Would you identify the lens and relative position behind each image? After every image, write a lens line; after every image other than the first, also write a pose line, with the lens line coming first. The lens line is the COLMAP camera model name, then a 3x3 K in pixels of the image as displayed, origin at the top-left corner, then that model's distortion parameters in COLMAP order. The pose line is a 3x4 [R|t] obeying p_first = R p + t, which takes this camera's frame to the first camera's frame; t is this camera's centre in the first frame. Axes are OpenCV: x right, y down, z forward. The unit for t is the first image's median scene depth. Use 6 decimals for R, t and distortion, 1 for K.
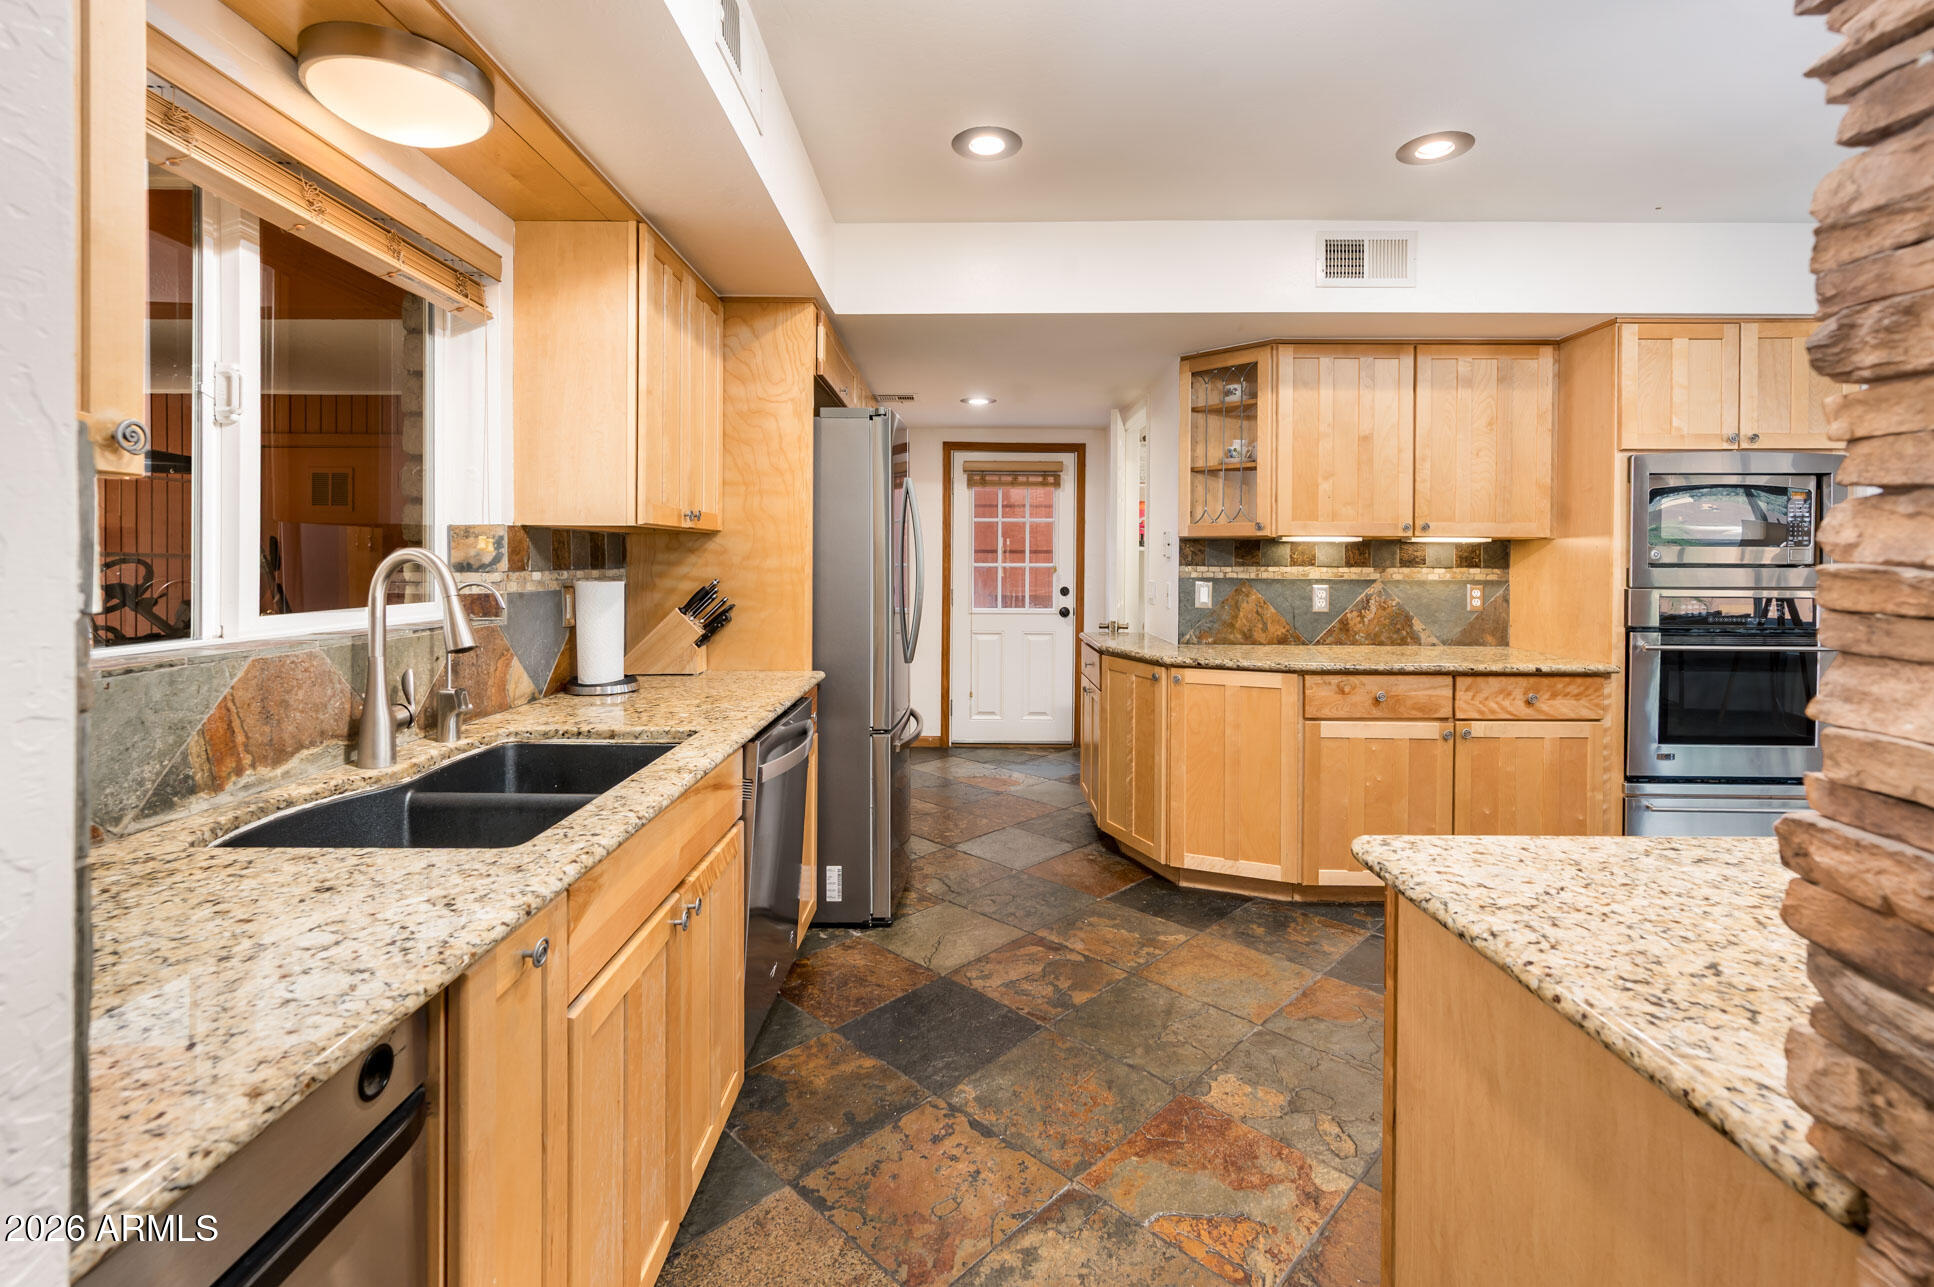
lens RADIAL K [[855.5, 0, 967.2], [0, 855.5, 563.9], [0, 0, 1]] dist [0.000791, 0.001106]
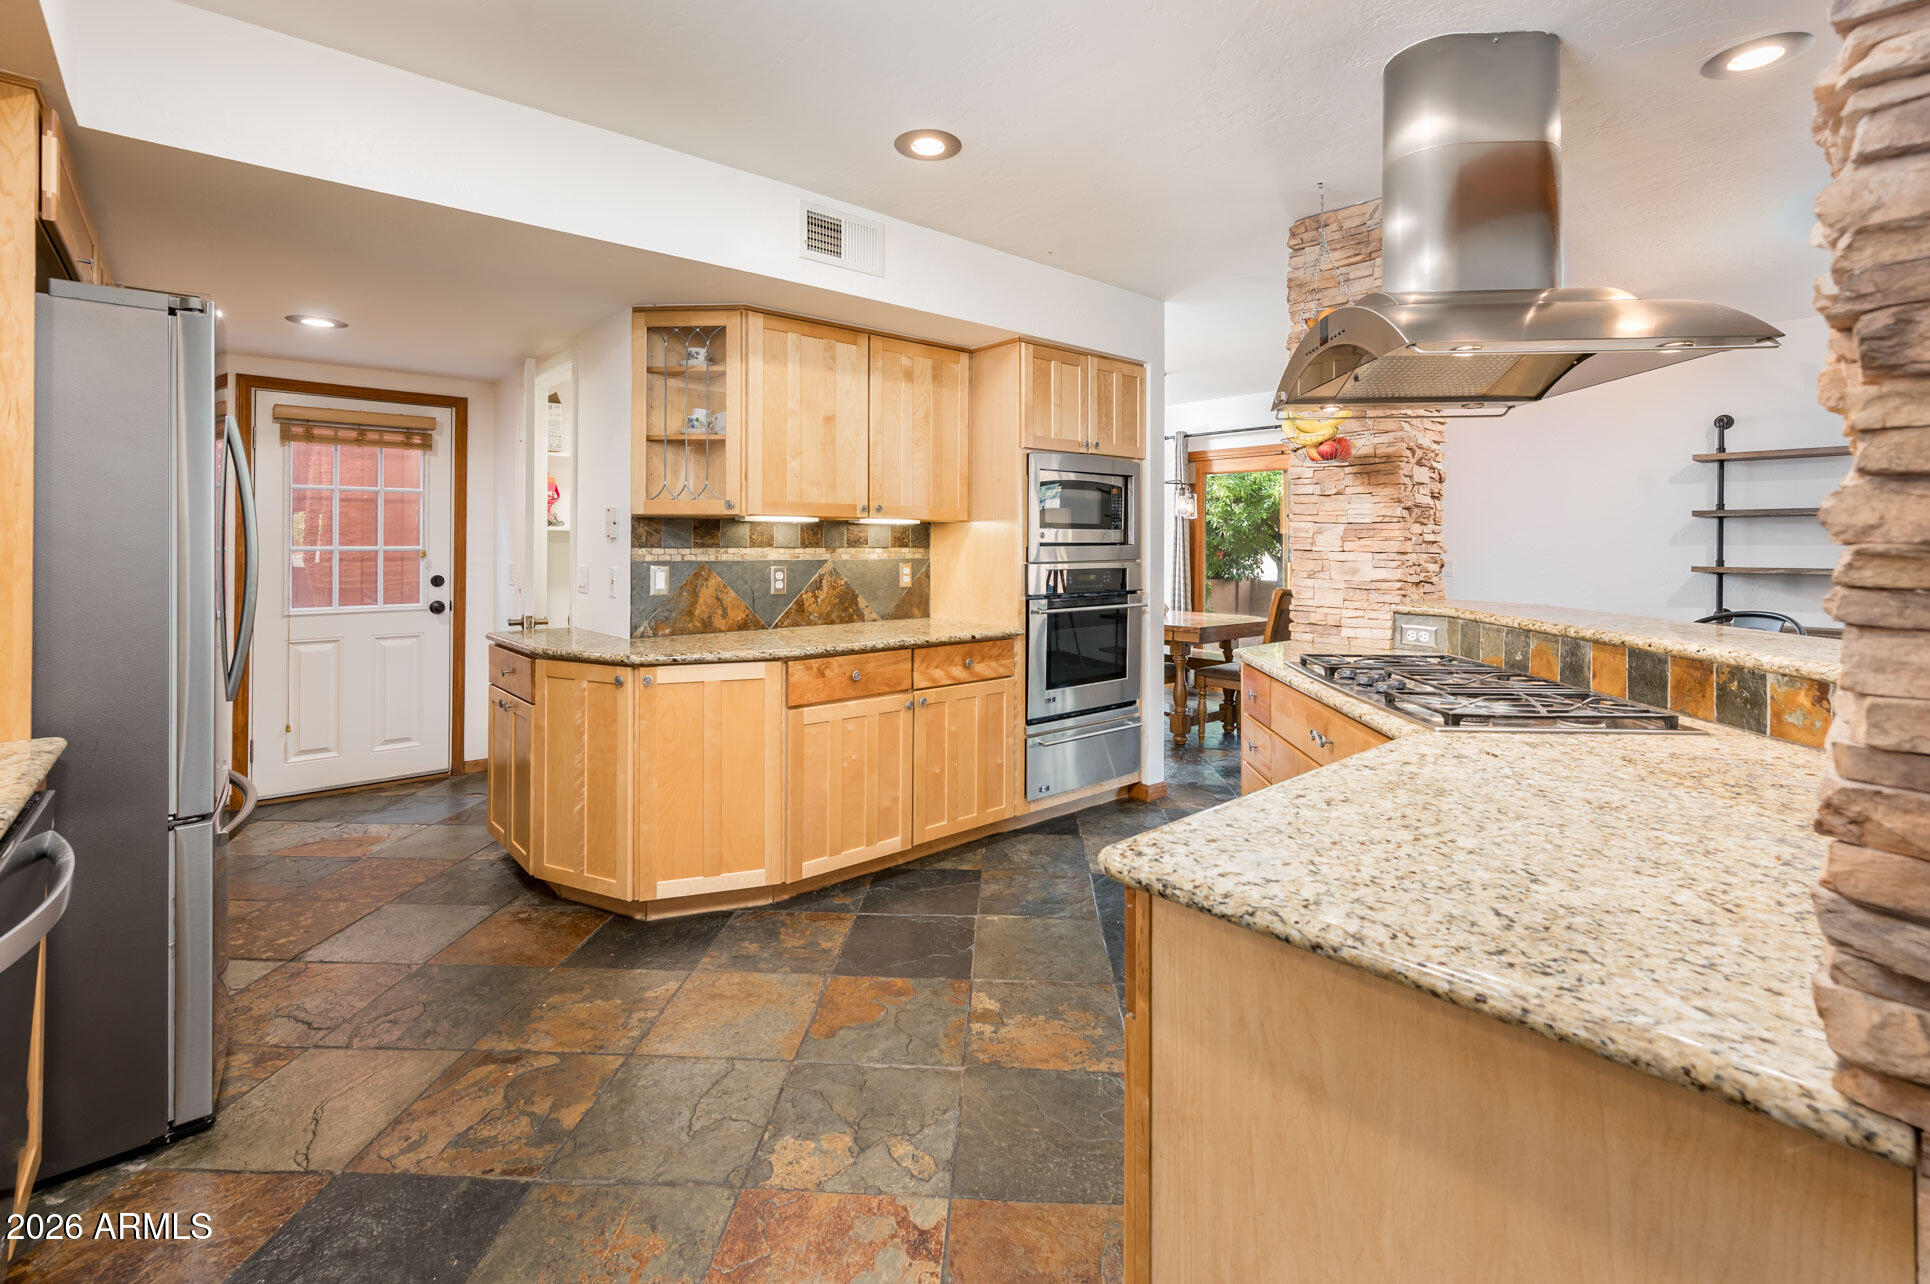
lens RADIAL K [[853.8, 0, 954.4], [0, 853.8, 537.2], [0, 0, 1]] dist [0.000791, 0.001106]
pose [[0.749795, -0.000345, 0.661670, -0.096467], [0.005988, 0.999962, -0.006264, -0.001463], [-0.661643, 0.008659, 0.749769, 0.167140]]
